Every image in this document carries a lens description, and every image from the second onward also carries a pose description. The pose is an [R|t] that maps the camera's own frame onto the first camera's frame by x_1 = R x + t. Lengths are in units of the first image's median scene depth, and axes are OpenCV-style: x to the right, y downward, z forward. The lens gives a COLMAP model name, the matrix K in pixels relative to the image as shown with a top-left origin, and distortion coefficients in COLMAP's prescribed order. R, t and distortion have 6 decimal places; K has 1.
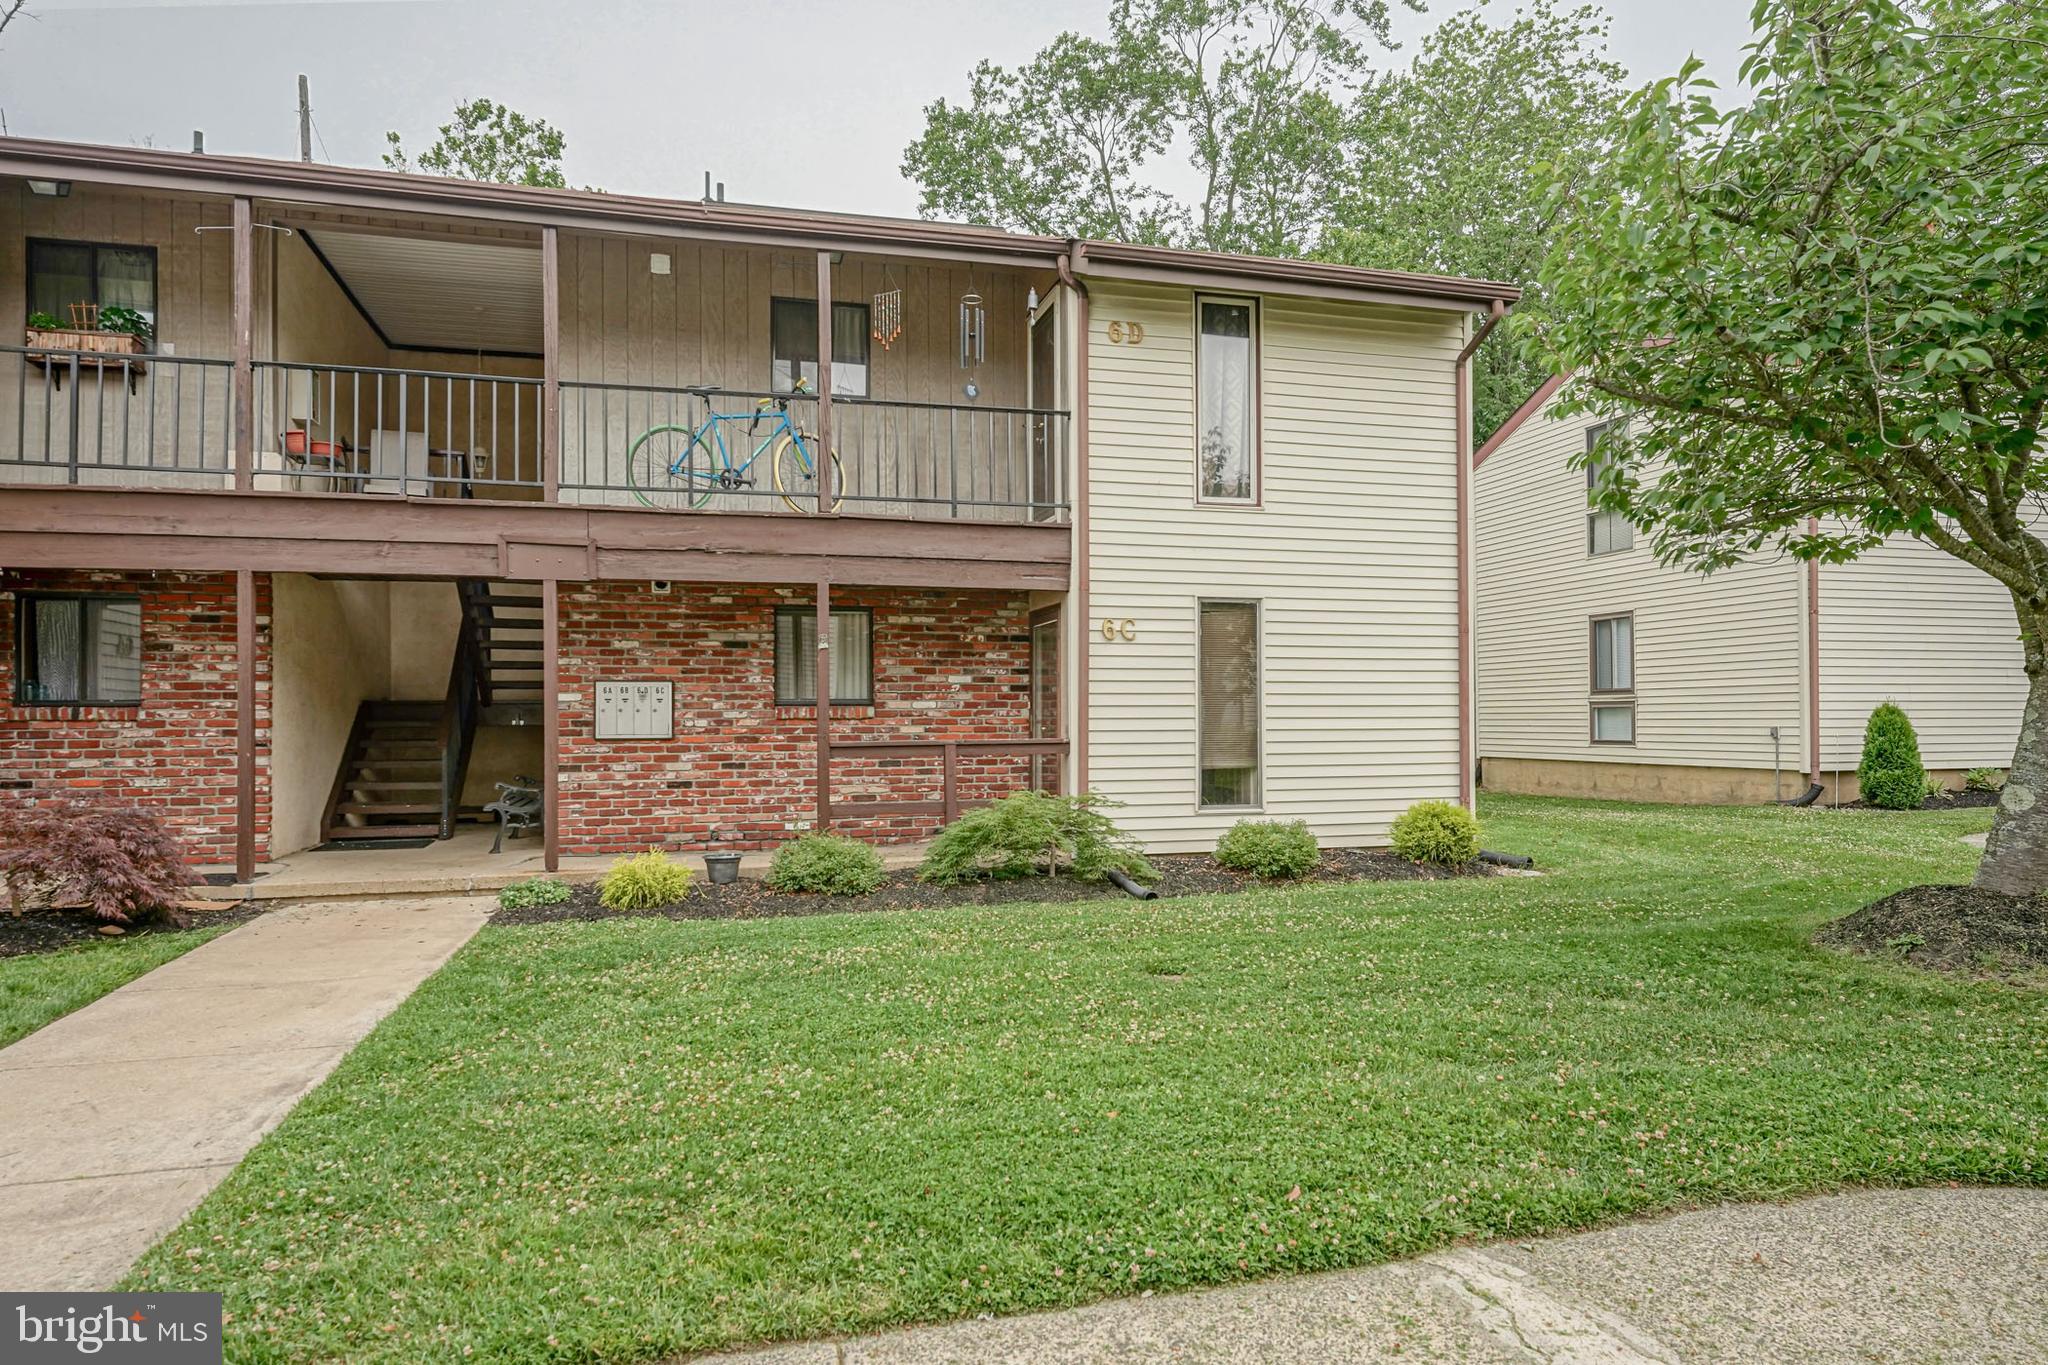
lens RADIAL K [[1177.5, 0, 984.6], [0, 1177.5, 704.6], [0, 0, 1]] dist [-0.001114, -0.001803]
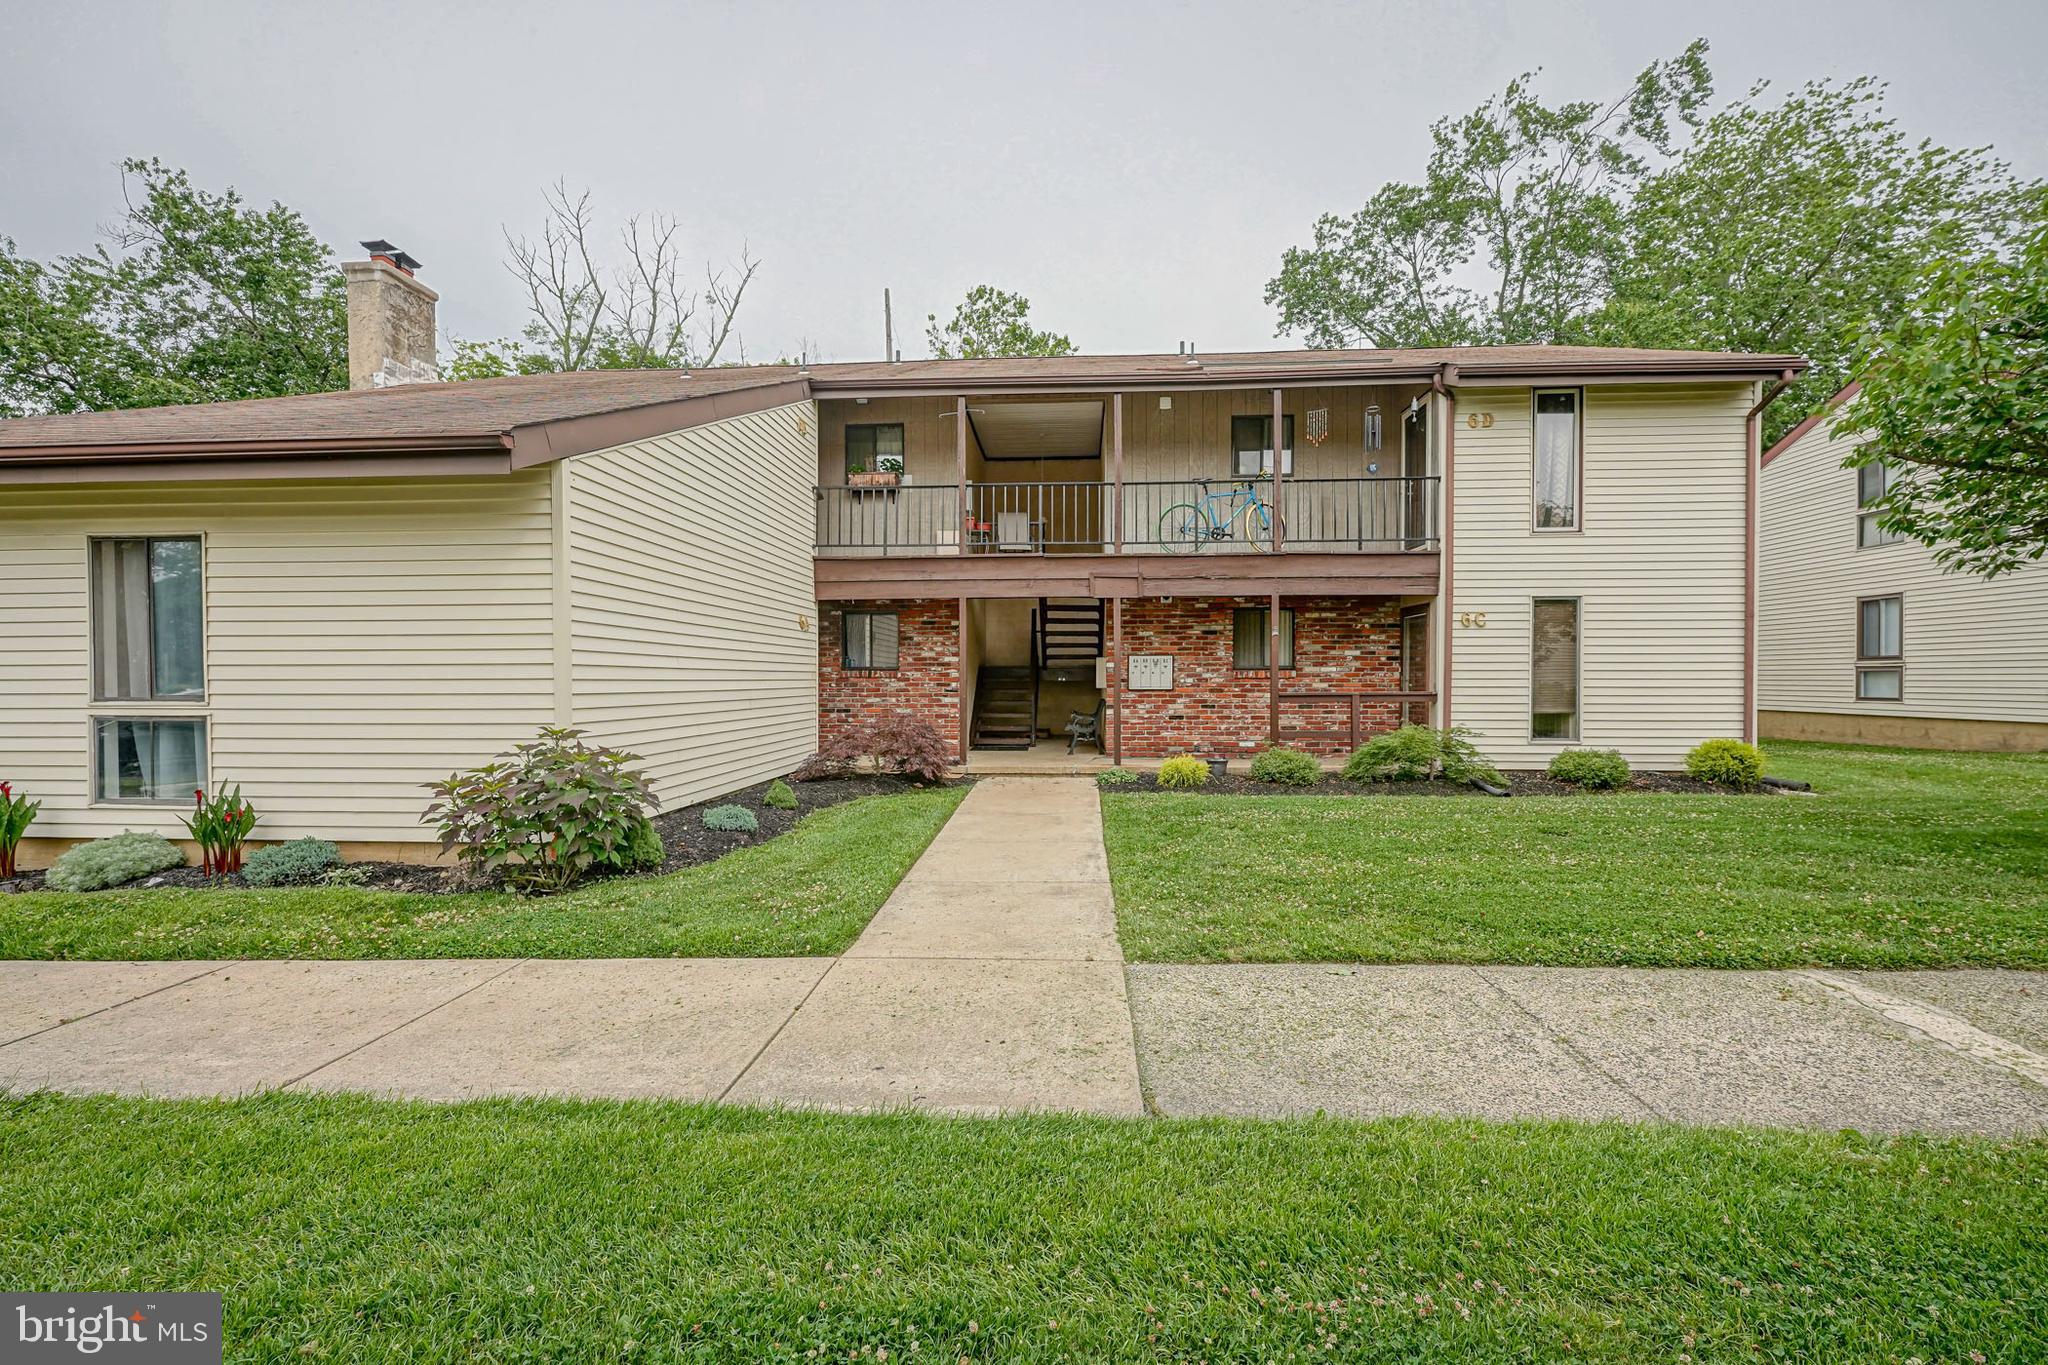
lens RADIAL K [[814.7, 0, 1034.9], [0, 814.7, 685.8], [0, 0, 1]] dist [-0.000442, 0.000362]
pose [[0.953565, 0.007122, -0.301105, -0.102435], [-0.000094, 0.999727, 0.023349, -0.003507], [0.301189, -0.022236, 0.953305, -0.157126]]
